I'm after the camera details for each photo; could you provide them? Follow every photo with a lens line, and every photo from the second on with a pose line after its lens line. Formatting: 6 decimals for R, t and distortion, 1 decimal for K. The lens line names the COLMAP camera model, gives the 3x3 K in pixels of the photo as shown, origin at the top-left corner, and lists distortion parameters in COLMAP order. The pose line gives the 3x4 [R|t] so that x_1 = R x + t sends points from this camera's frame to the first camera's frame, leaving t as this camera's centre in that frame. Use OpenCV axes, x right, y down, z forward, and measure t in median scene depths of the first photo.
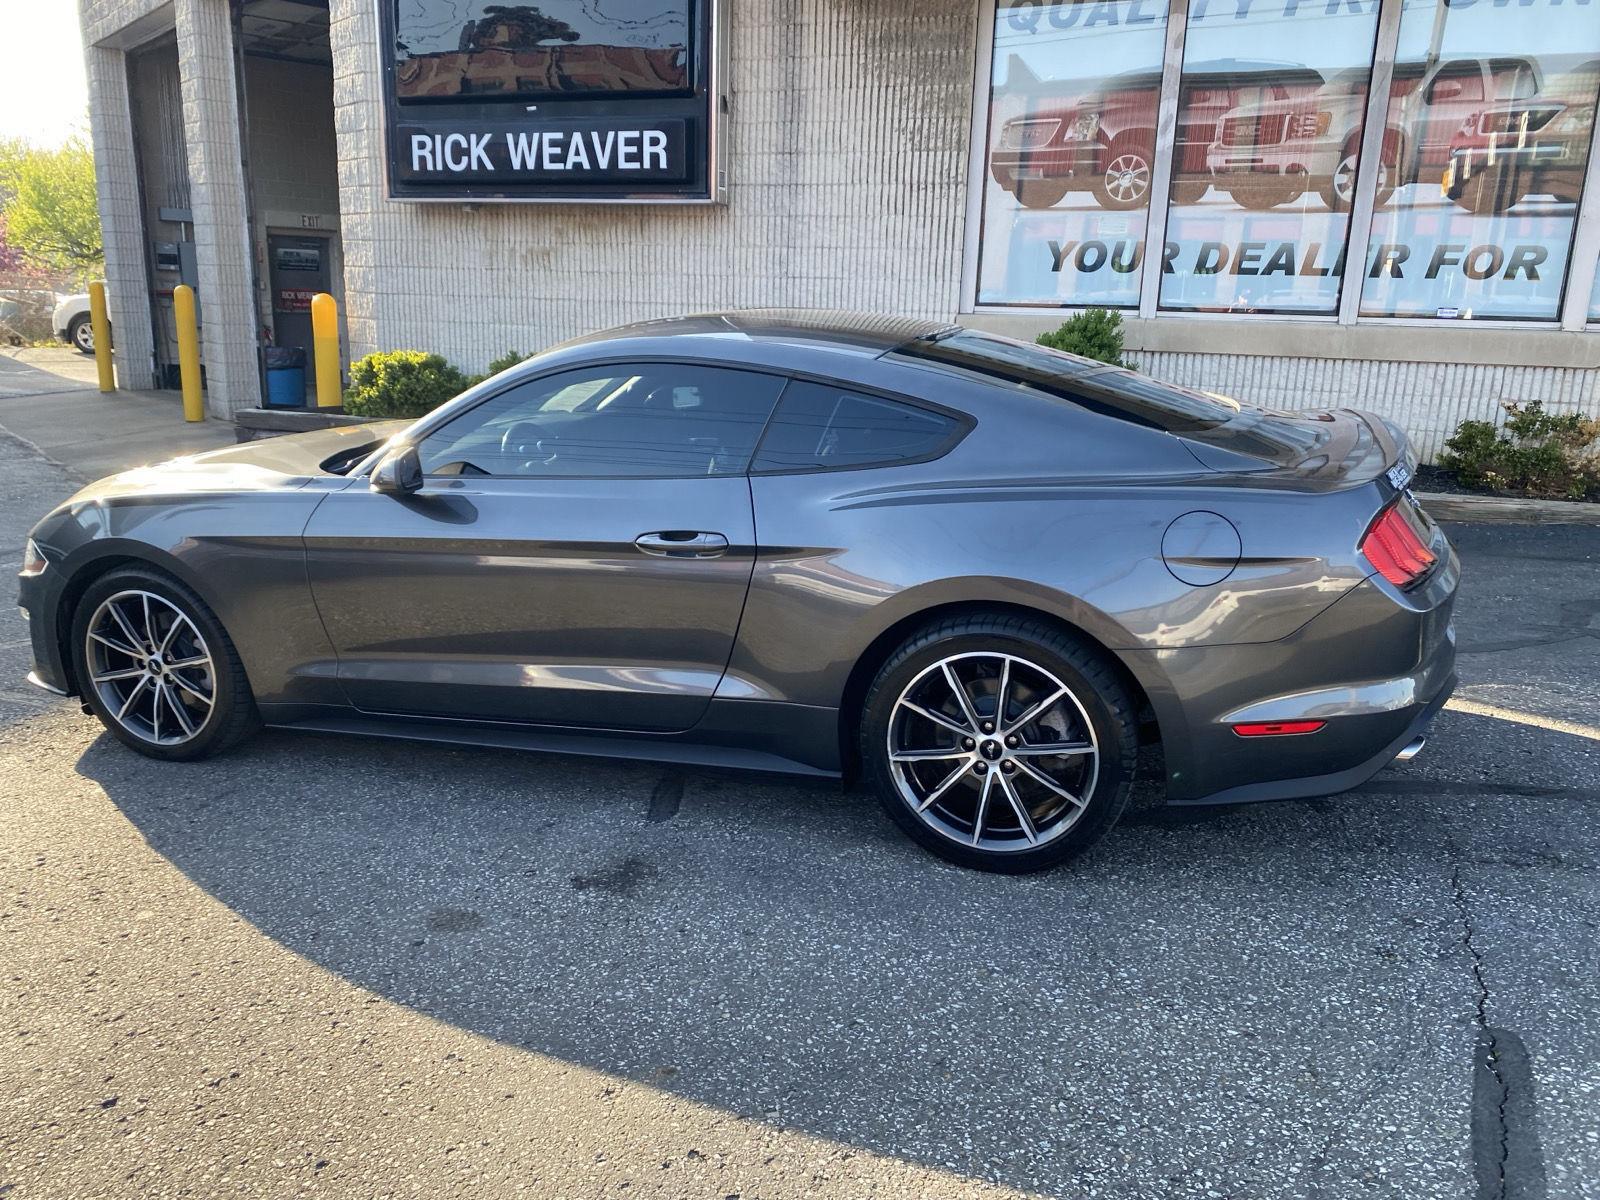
lens RADIAL K [[1220.7, 0, 780.5], [0, 1220.7, 586.2], [0, 0, 1]] dist [0.018470, -0.011740]
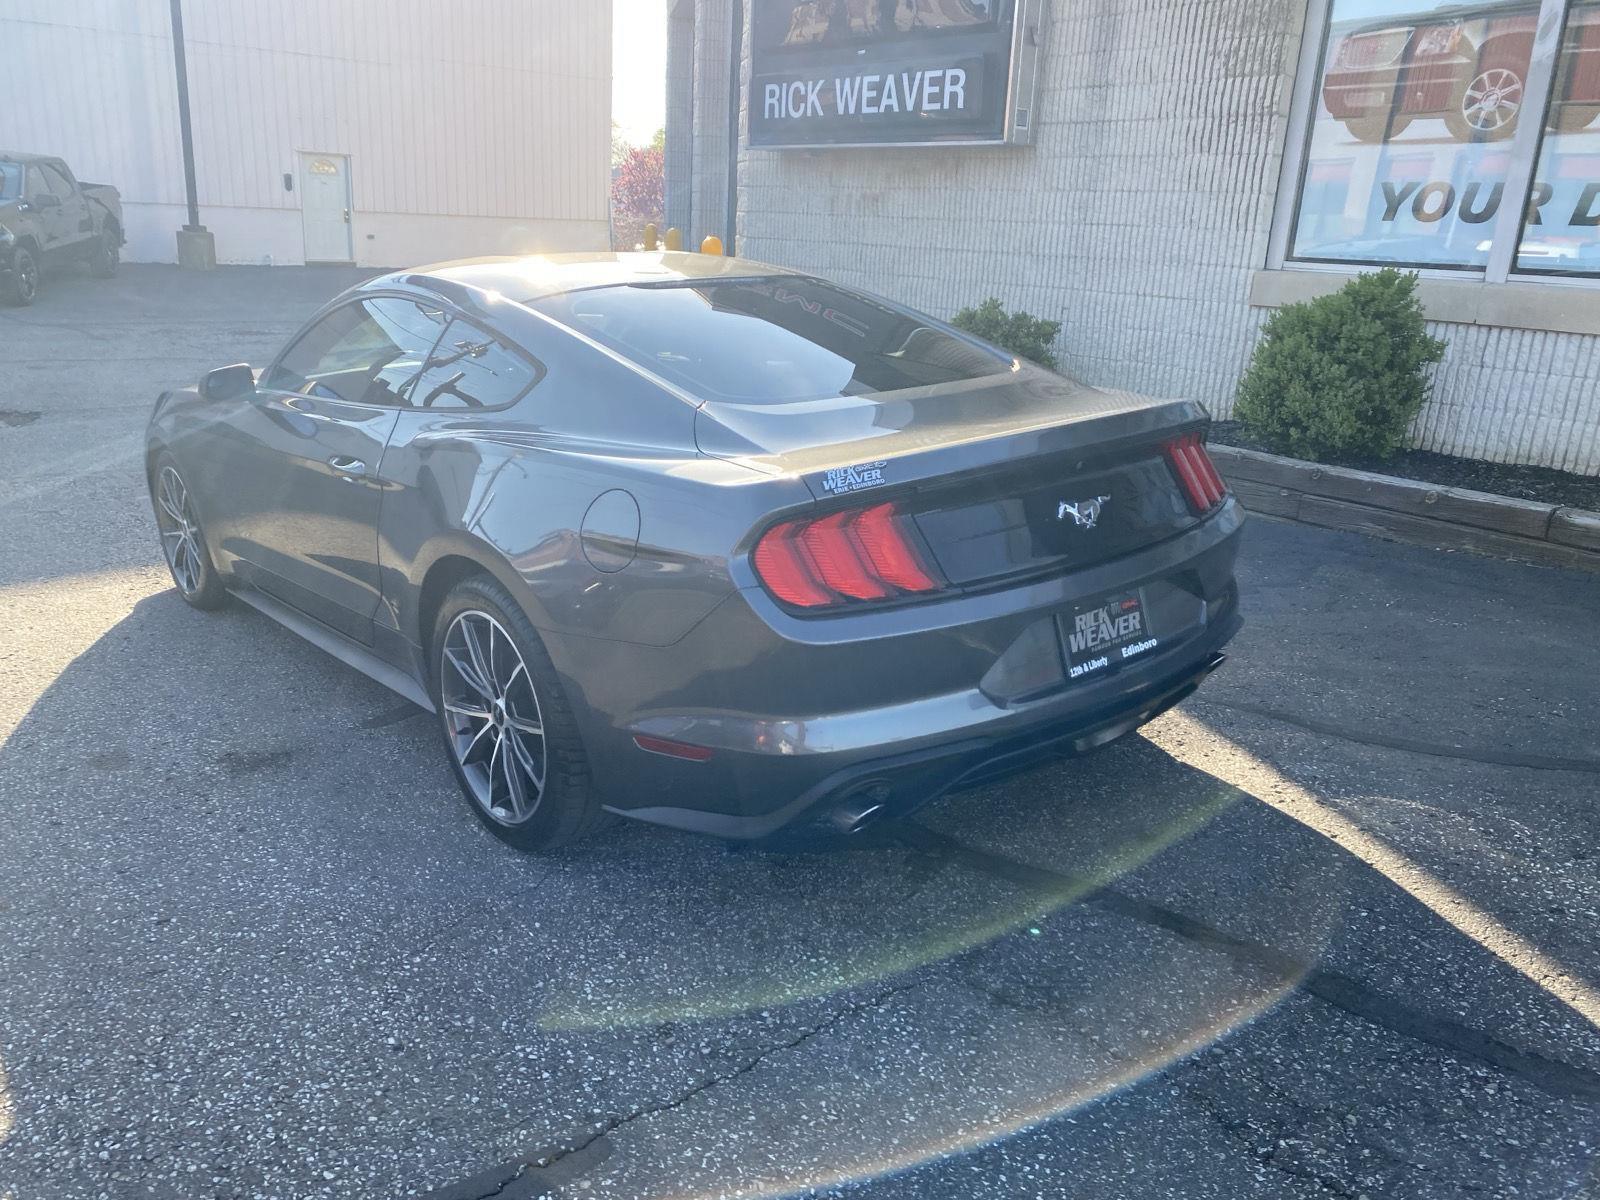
lens RADIAL K [[1220.7, 0, 777.1], [0, 1220.7, 577.7], [0, 0, 1]] dist [0.018470, -0.011740]
pose [[0.863199, 0.150551, -0.481894, 0.304340], [-0.134405, 0.988584, 0.068093, -0.025286], [0.486645, 0.005991, 0.873580, 0.099274]]
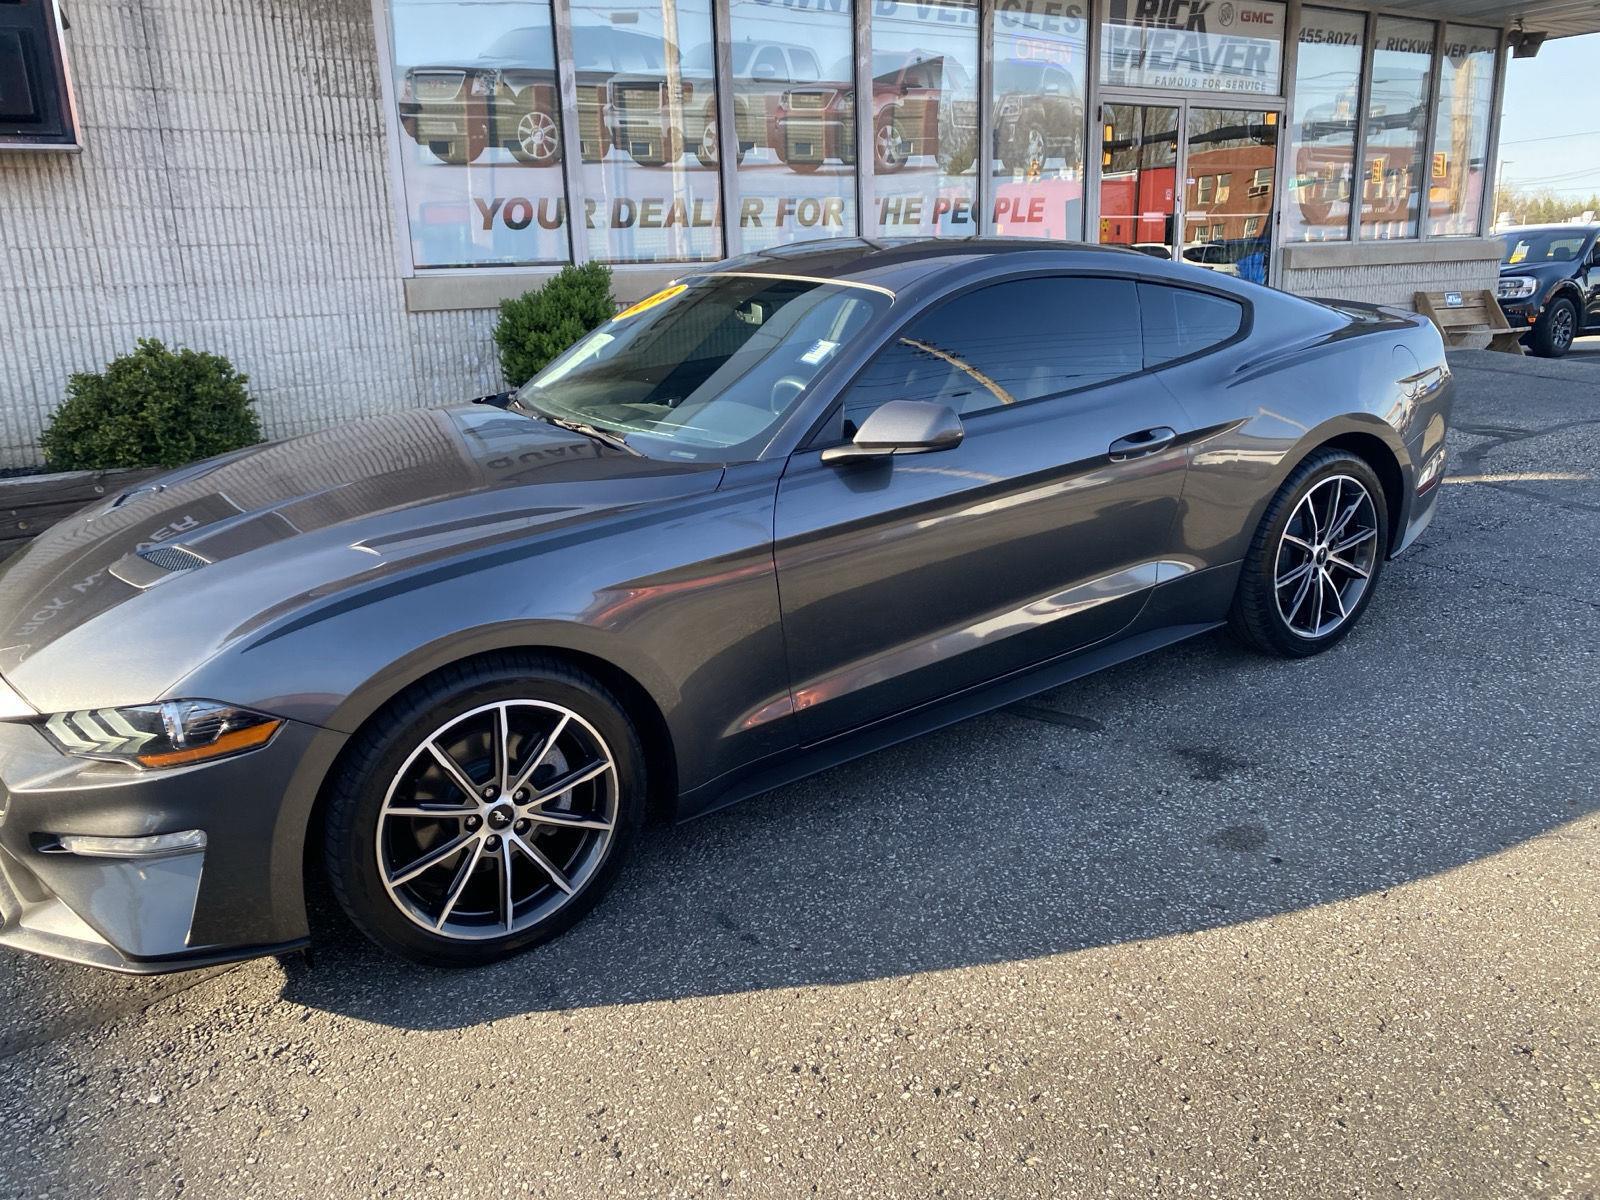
lens RADIAL K [[1220.7, 0, 785.2], [0, 1220.7, 566.8], [0, 0, 1]] dist [0.018470, -0.011740]
pose [[0.612796, -0.232299, 0.755326, -0.428589], [0.235101, 0.966130, 0.106394, -0.046249], [-0.754459, 0.112380, 0.646655, 0.223473]]
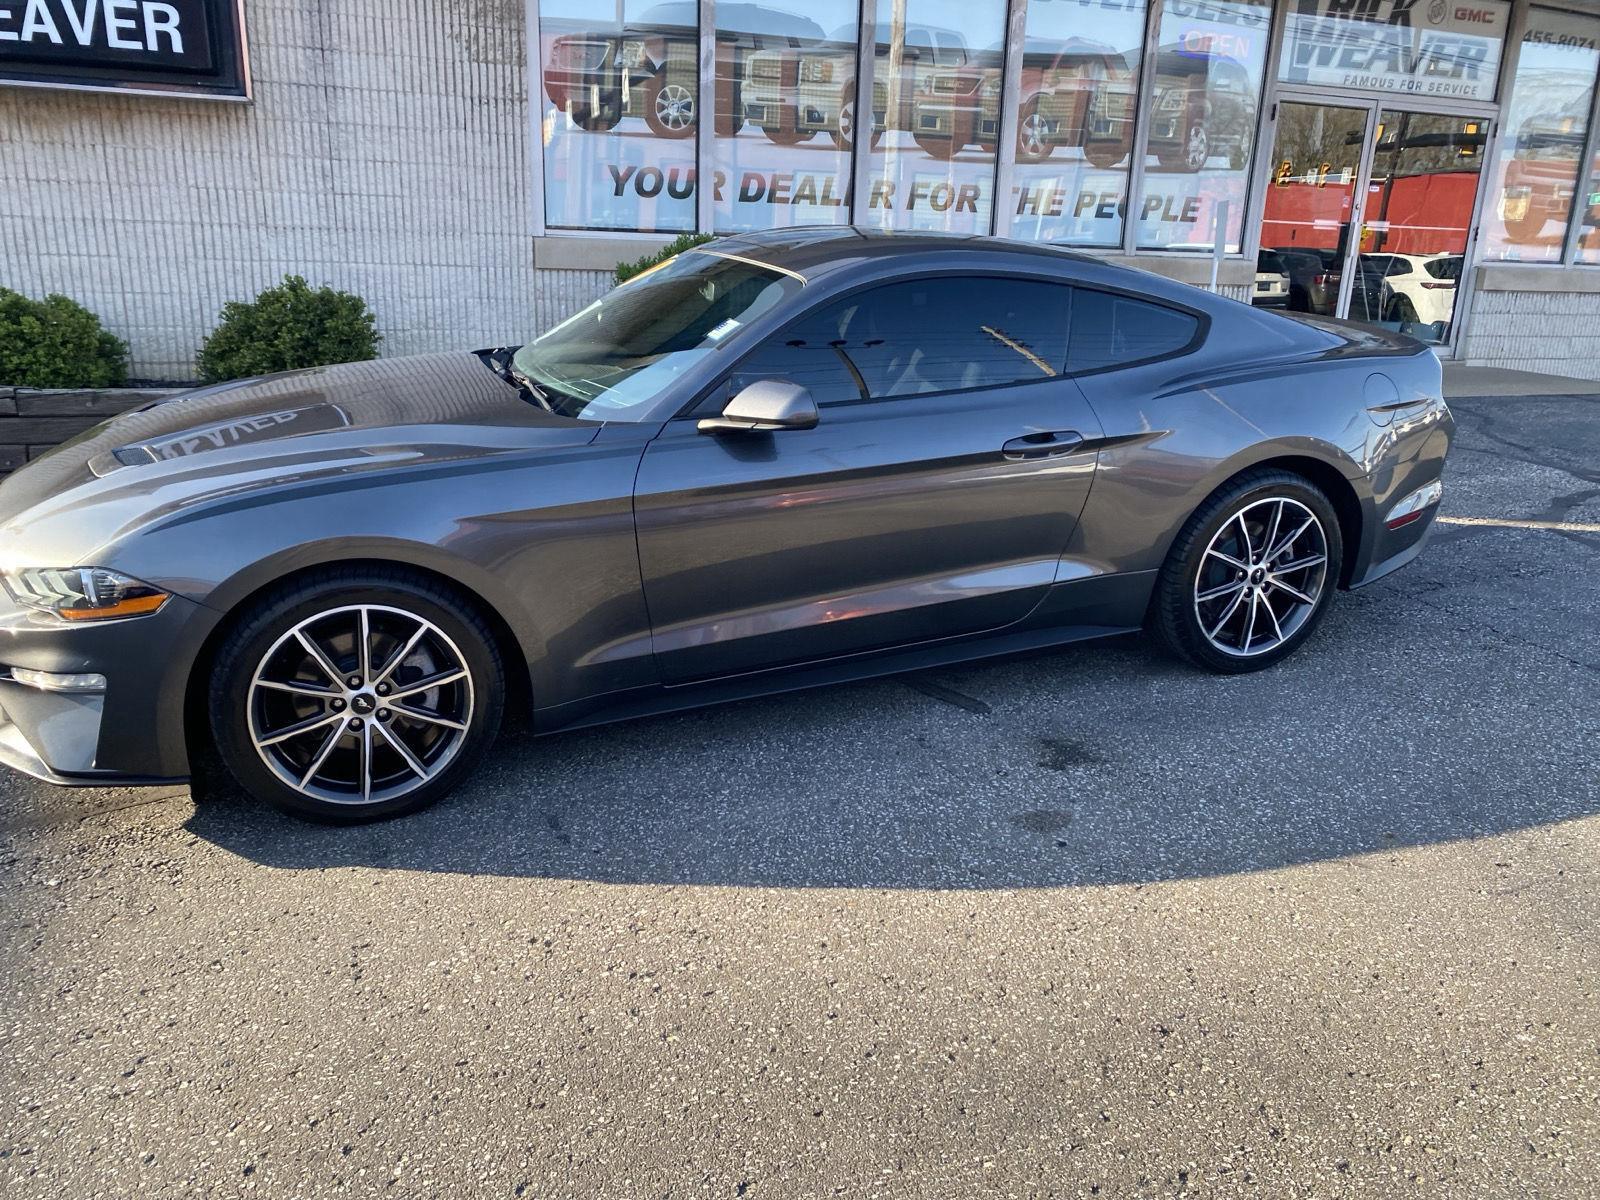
lens RADIAL K [[1220.7, 0, 781.8], [0, 1220.7, 596.7], [0, 0, 1]] dist [0.018470, -0.011740]
pose [[0.754445, -0.182507, 0.630479, -0.382299], [0.142925, 0.983195, 0.113582, -0.023261], [-0.640613, 0.004419, 0.767851, 0.124771]]
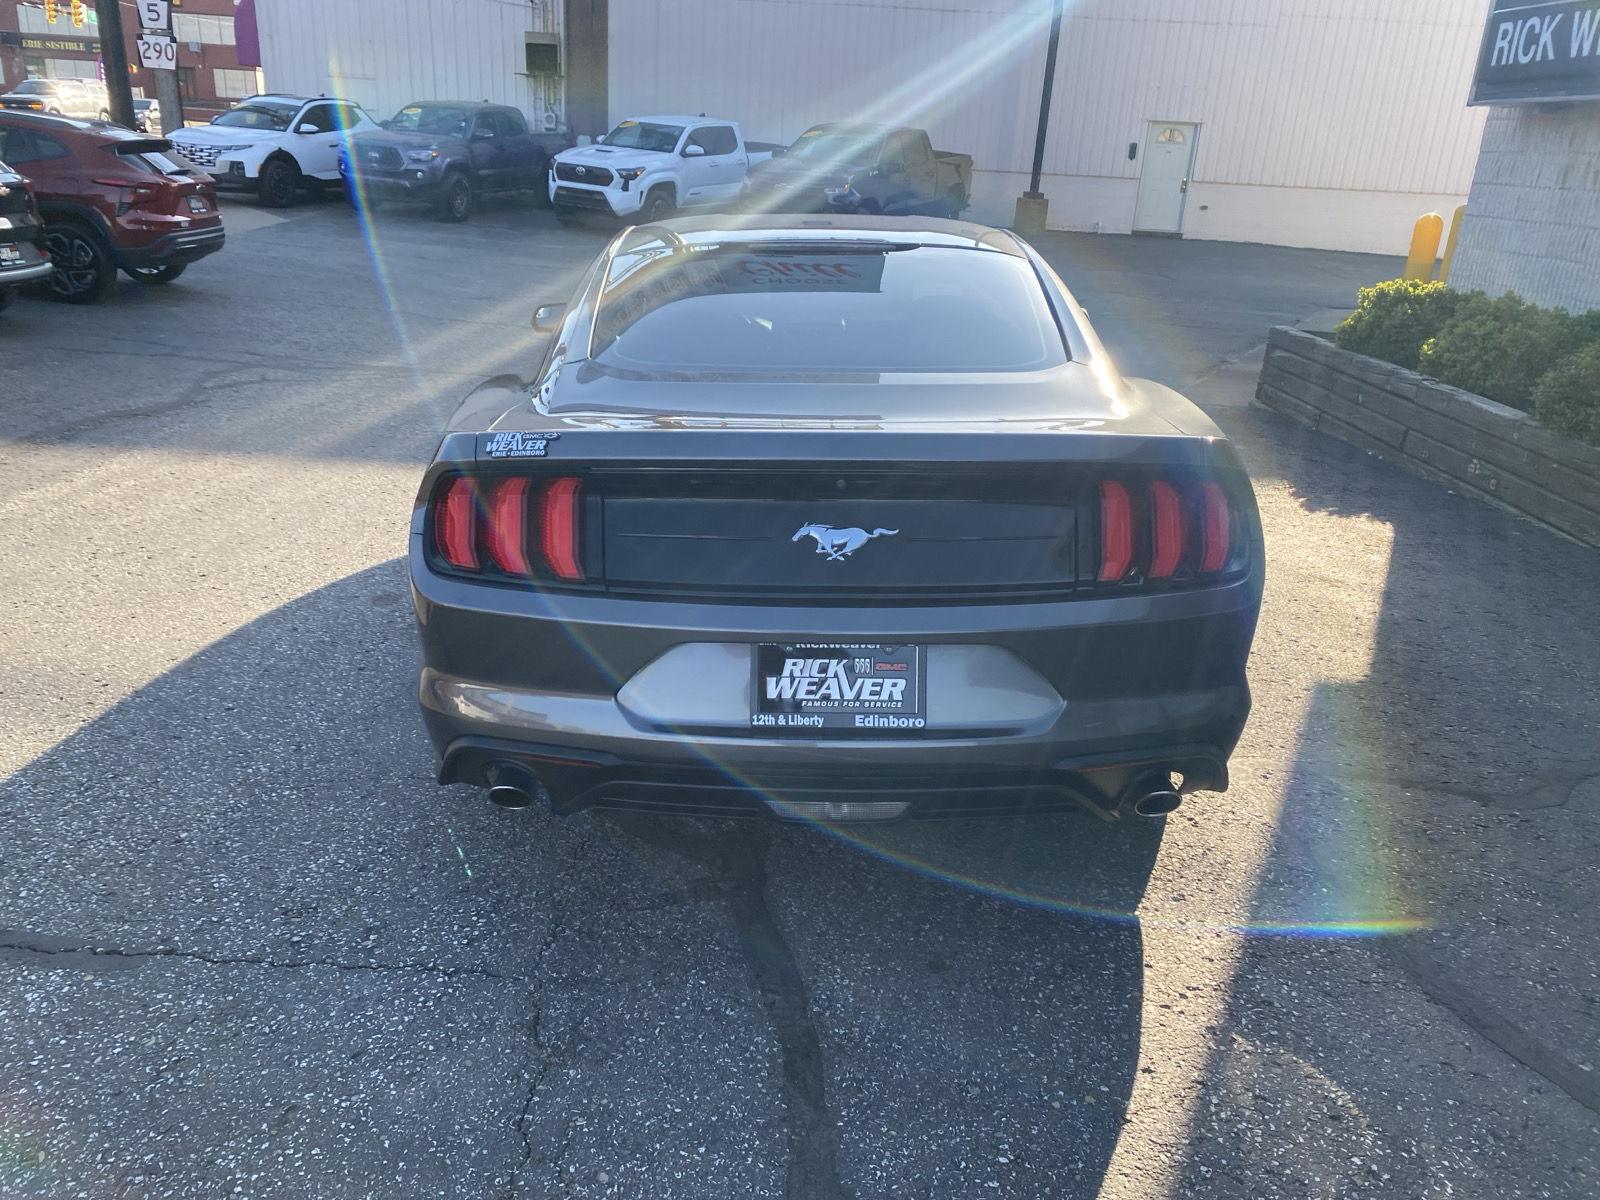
lens RADIAL K [[1220.7, 0, 773.1], [0, 1220.7, 591.1], [0, 0, 1]] dist [0.018470, -0.011740]
pose [[0.326723, 0.315022, -0.891074, 0.451704], [-0.259343, 0.936509, 0.235994, -0.080055], [0.908842, 0.153989, 0.387678, 0.306621]]
